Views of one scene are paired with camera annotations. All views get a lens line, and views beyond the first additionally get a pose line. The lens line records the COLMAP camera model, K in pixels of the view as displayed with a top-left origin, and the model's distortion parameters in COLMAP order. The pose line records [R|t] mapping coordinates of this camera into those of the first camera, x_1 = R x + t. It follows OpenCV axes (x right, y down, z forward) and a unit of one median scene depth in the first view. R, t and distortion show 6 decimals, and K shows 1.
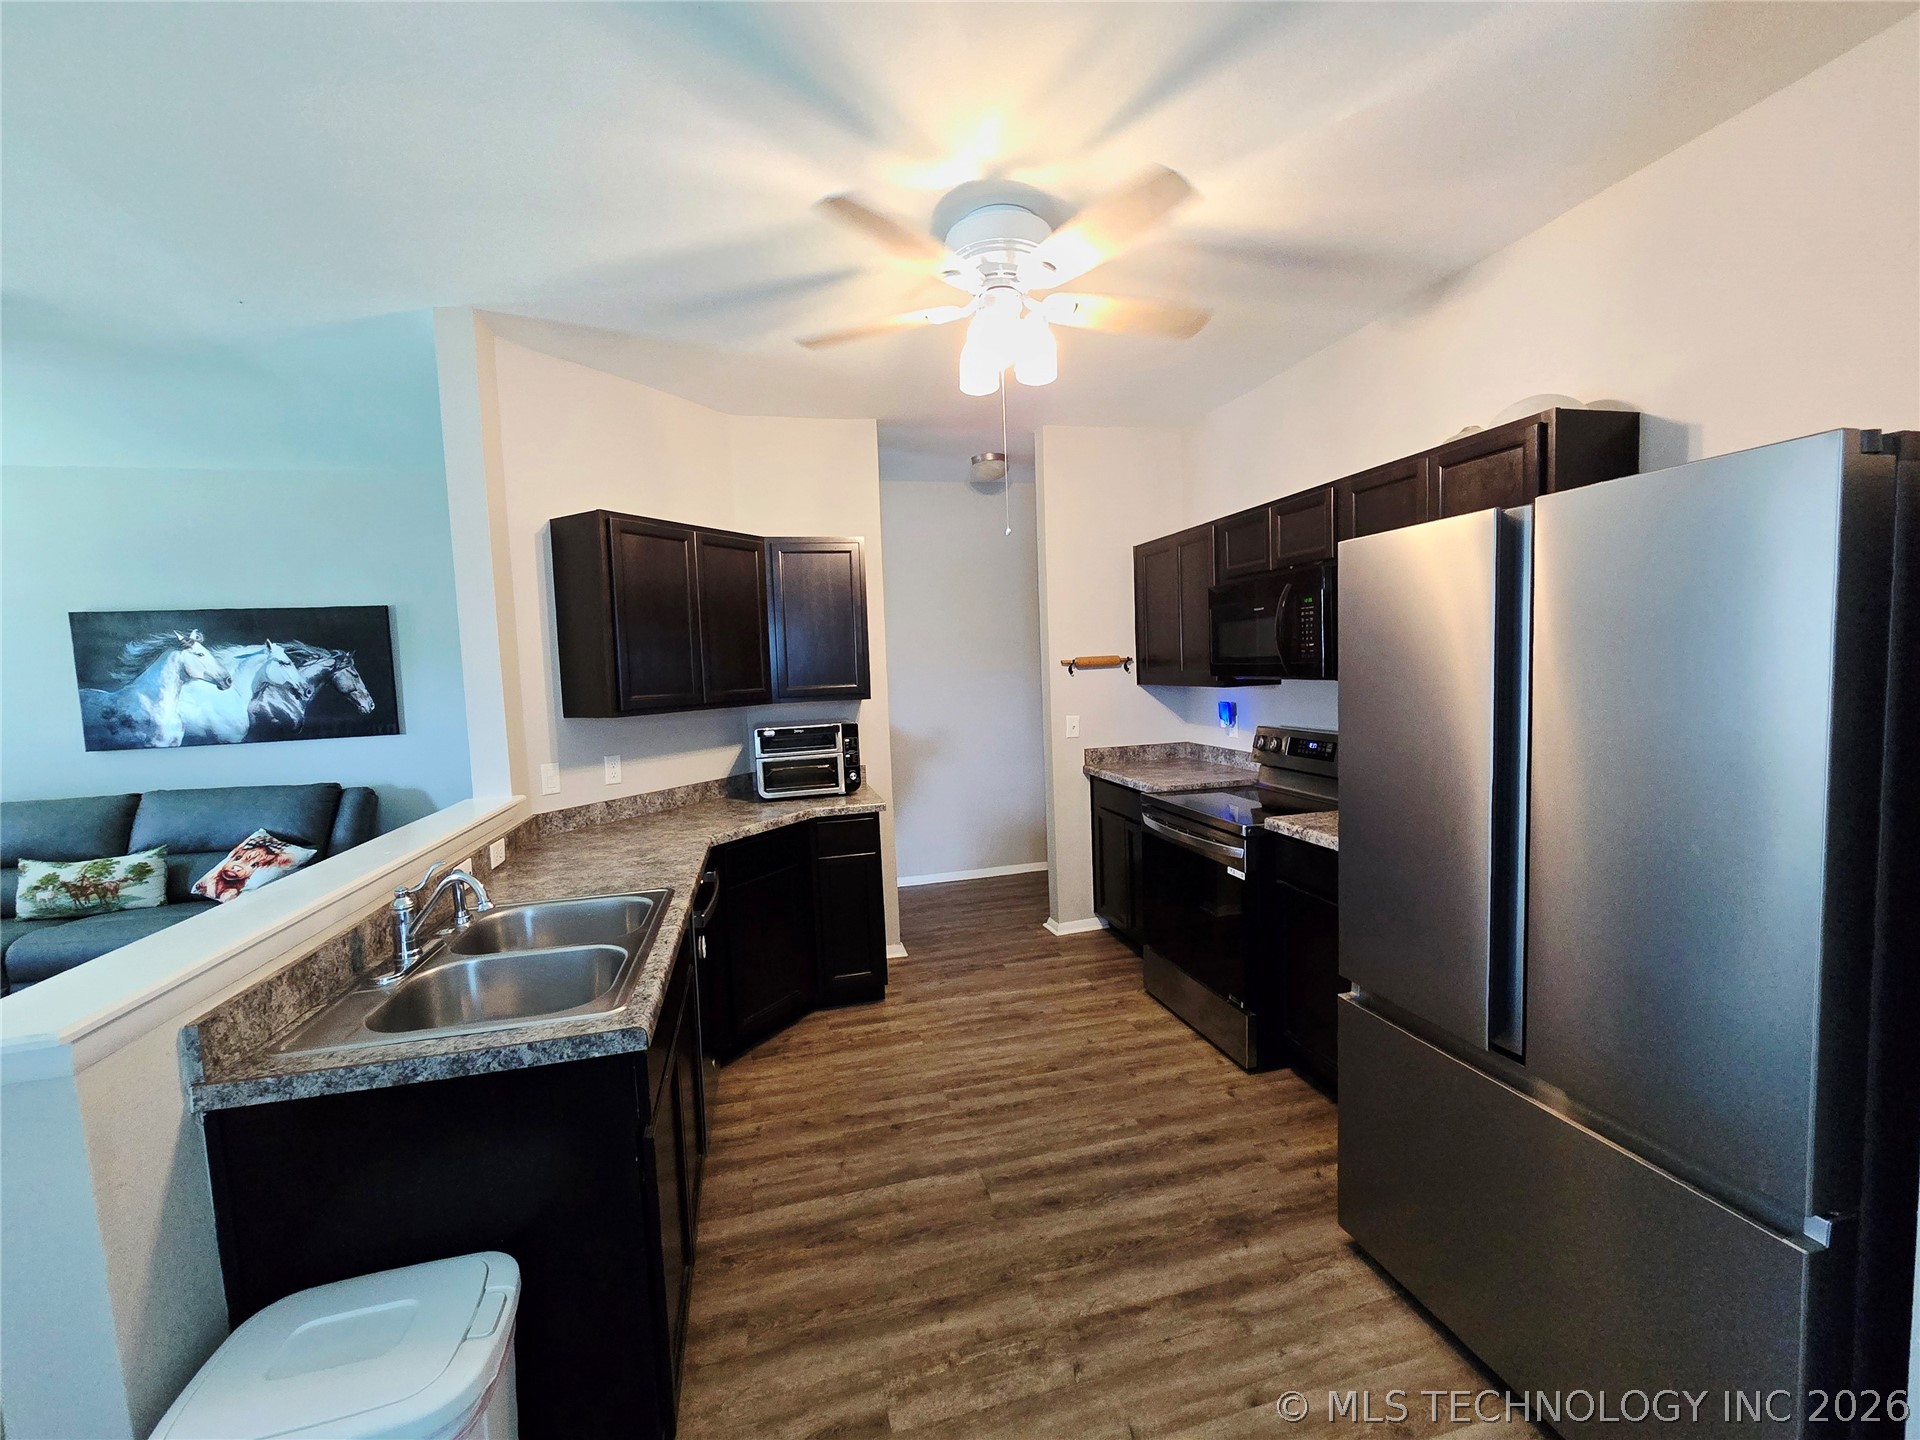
lens RADIAL K [[791.6, 0, 951.6], [0, 791.6, 719.9], [0, 0, 1]] dist [-0.008884, 0.003316]
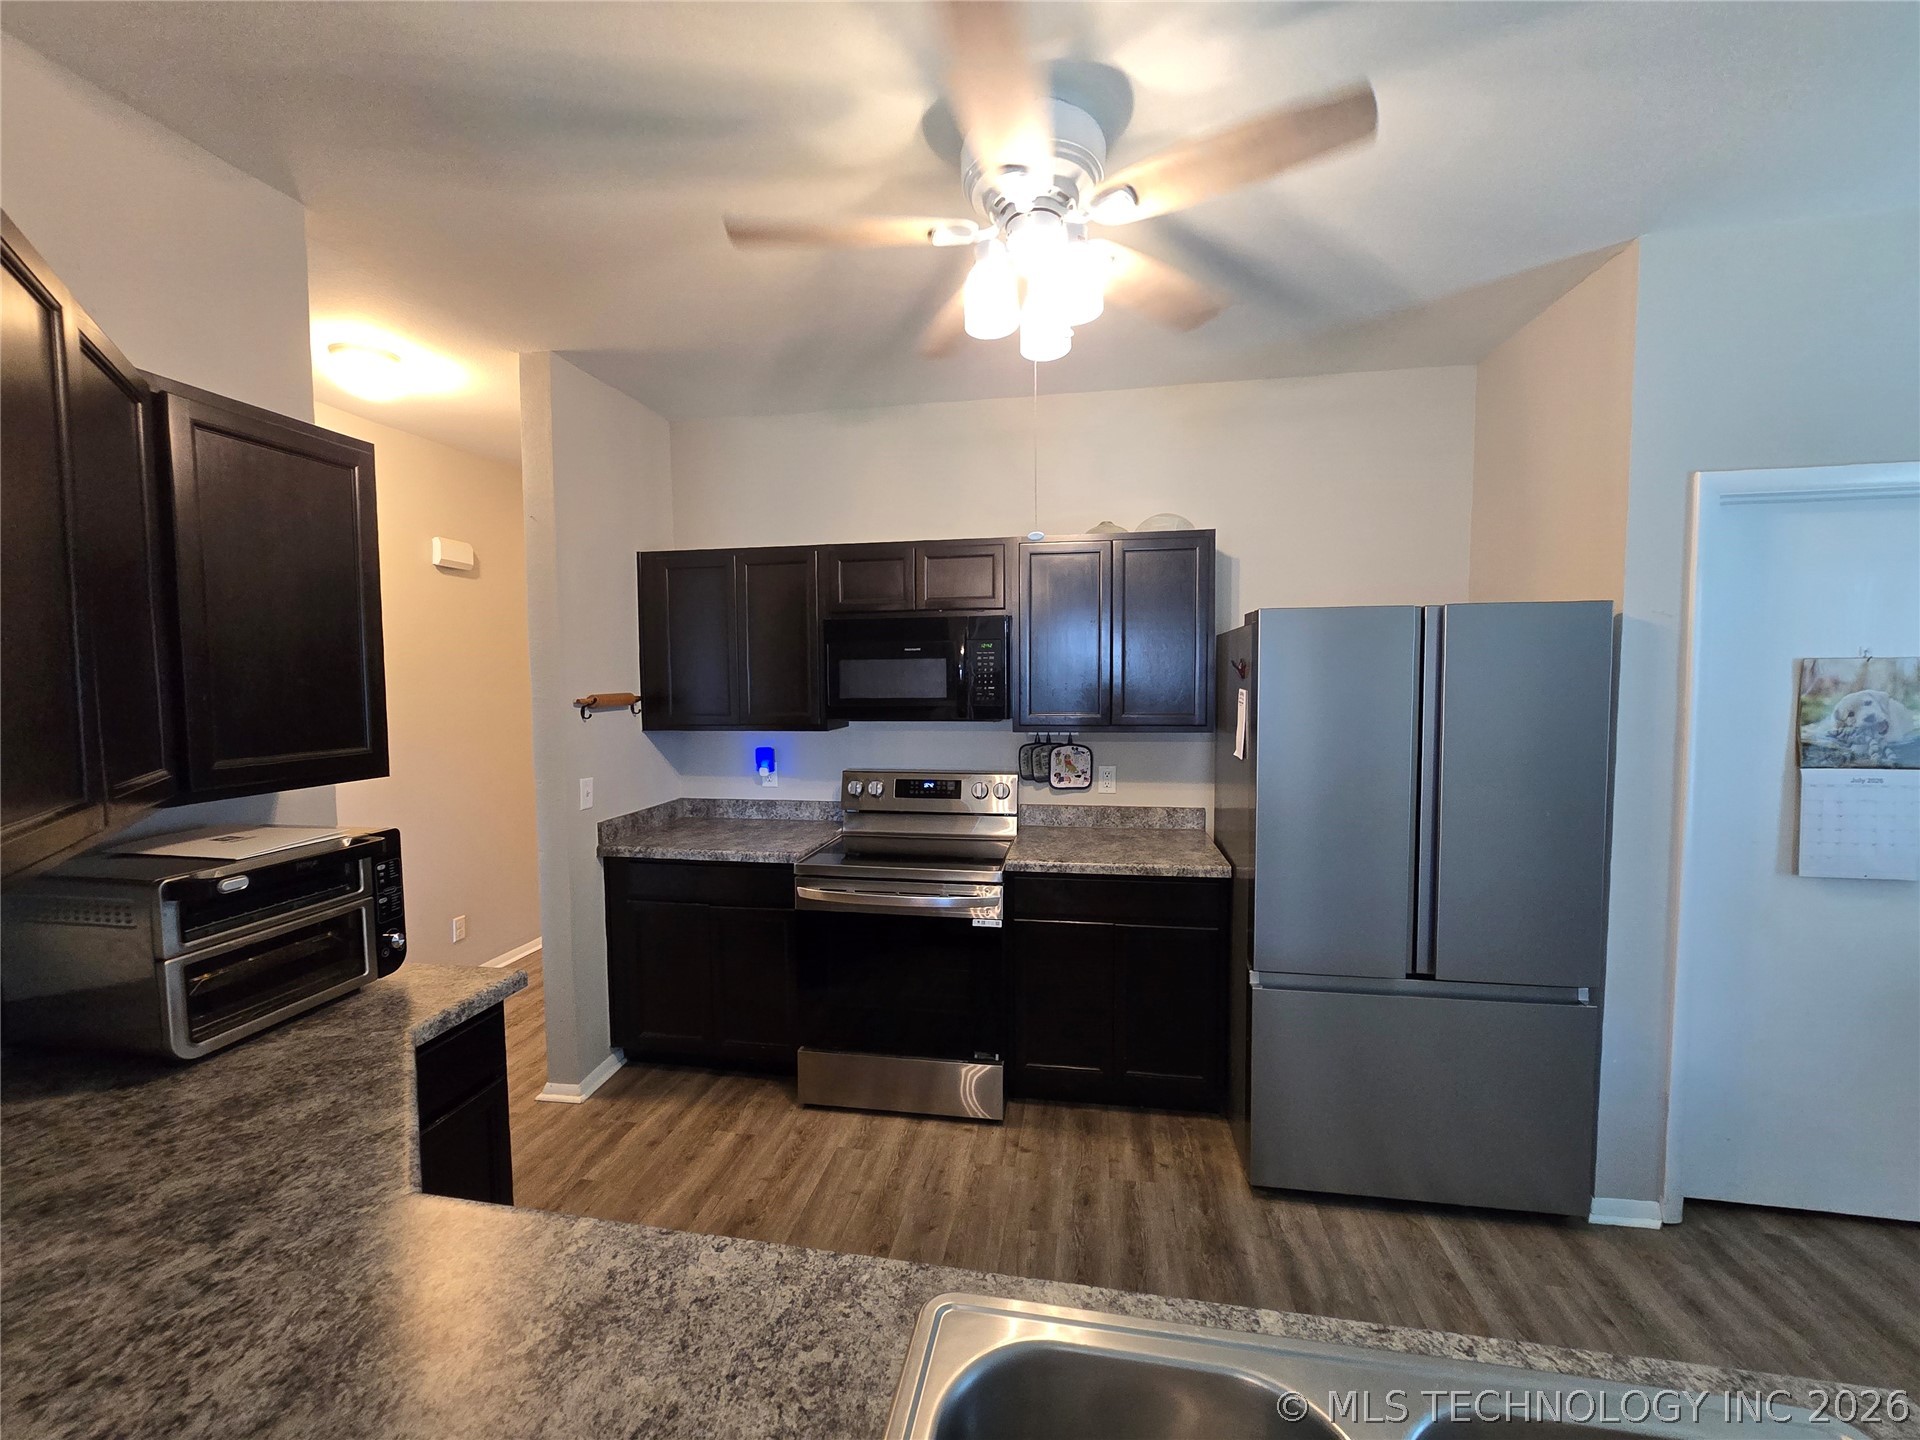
lens RADIAL K [[800.0, 0, 958.5], [0, 800.0, 717.1], [0, 0, 1]] dist [-0.001119, 0.000229]
pose [[0.407391, -0.014909, 0.913132, -0.477388], [0.057600, 0.998295, -0.009399, -0.044329], [-0.911436, 0.056426, 0.407555, 0.542673]]
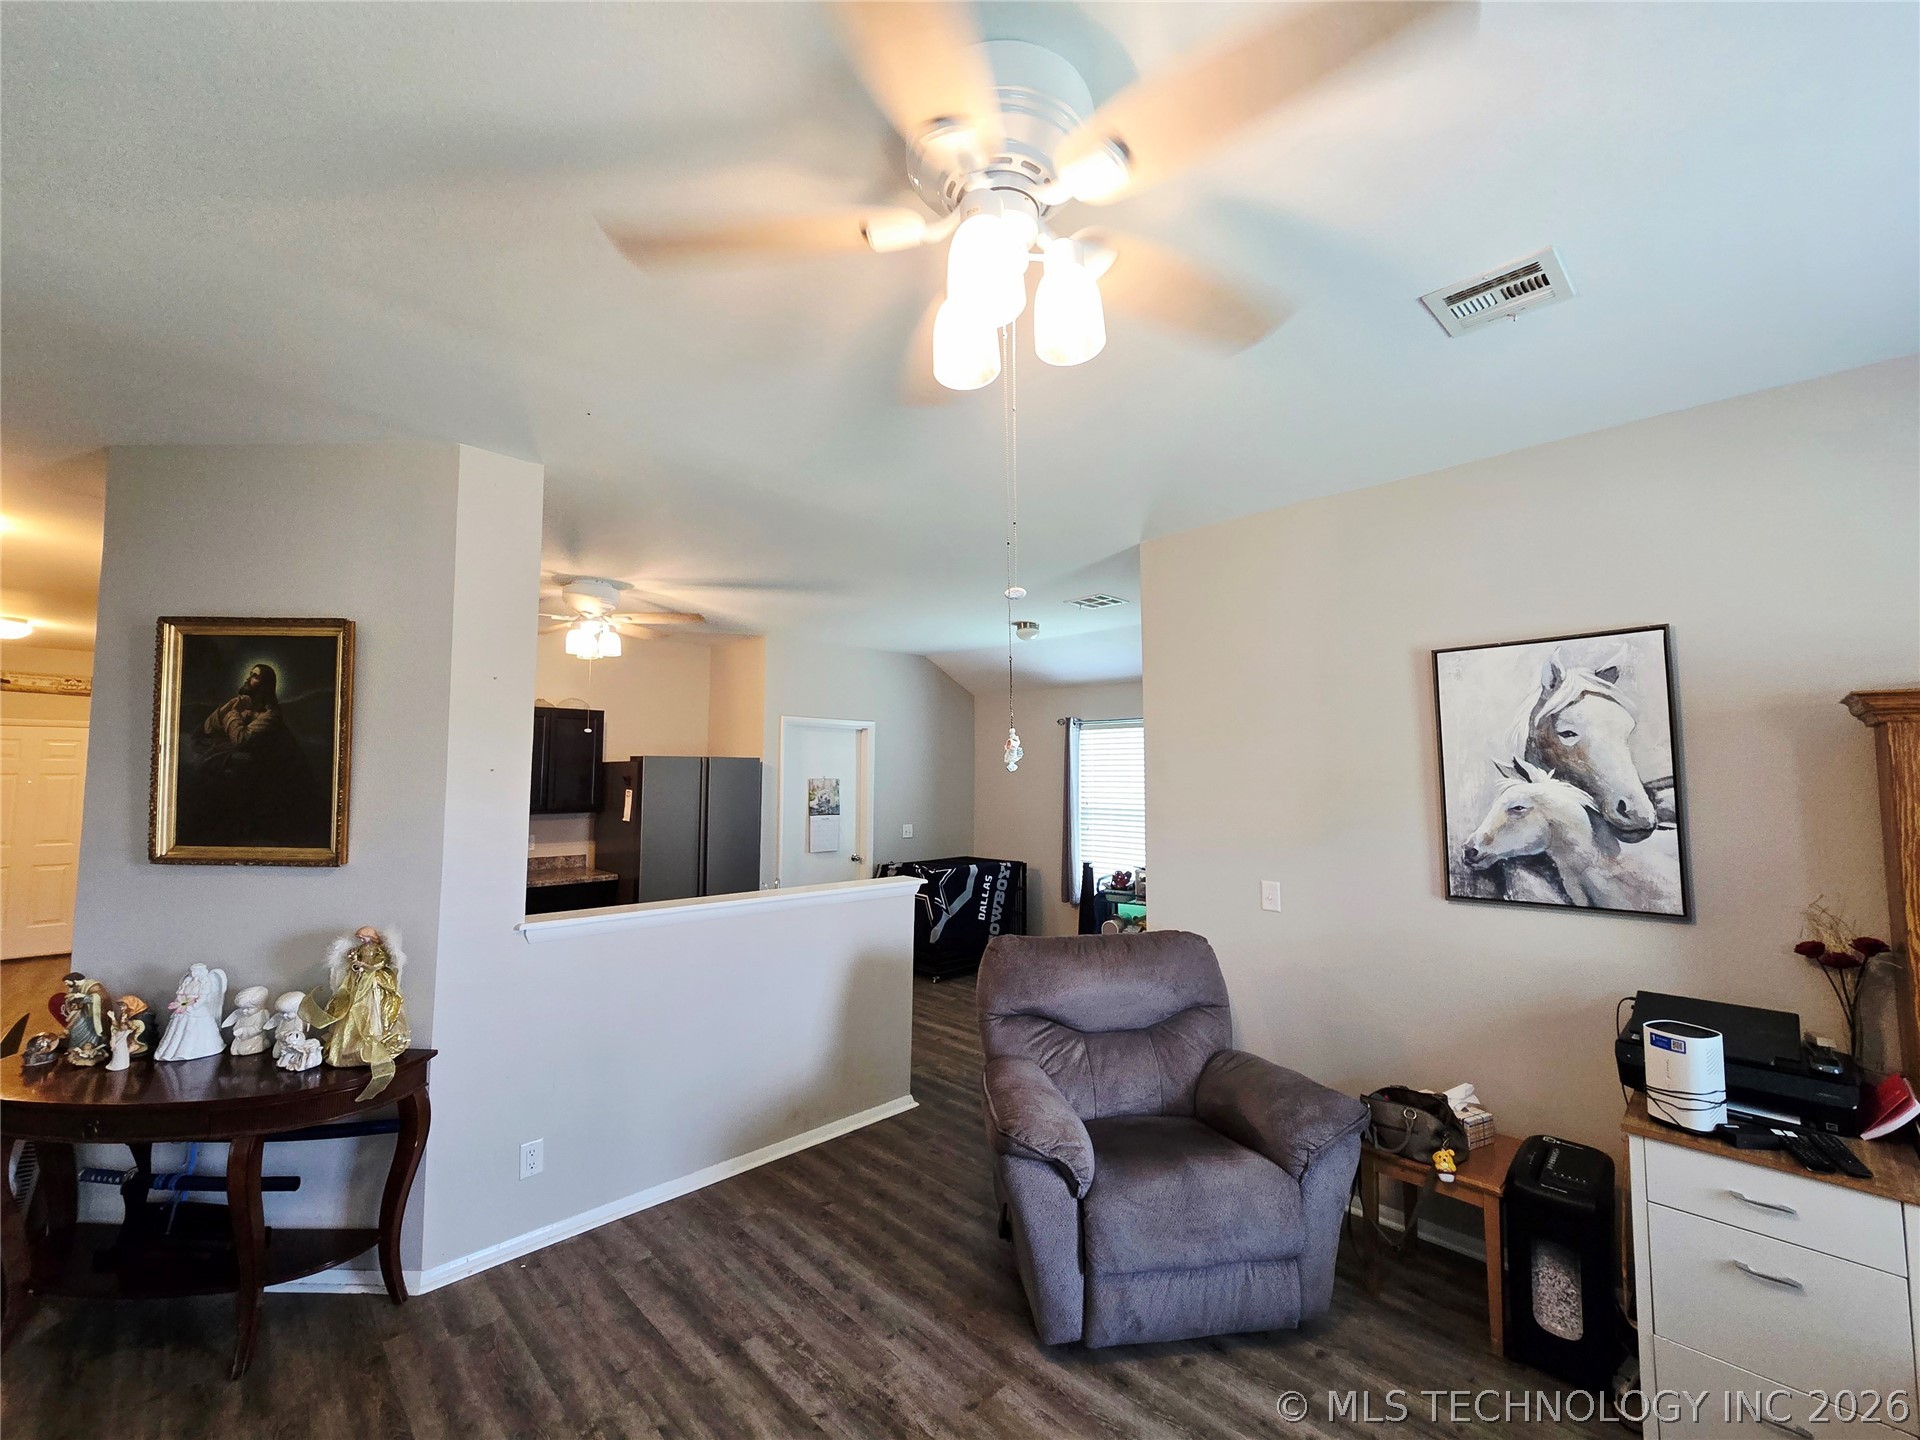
lens RADIAL K [[791.6, 0, 951.6], [0, 791.6, 719.9], [0, 0, 1]] dist [-0.008884, 0.003316]
pose [[-0.499669, 0.099639, 0.860467, -1.495510], [0.077649, 0.994515, -0.070071, -0.039467], [-0.862729, 0.031802, -0.504666, 0.863731]]
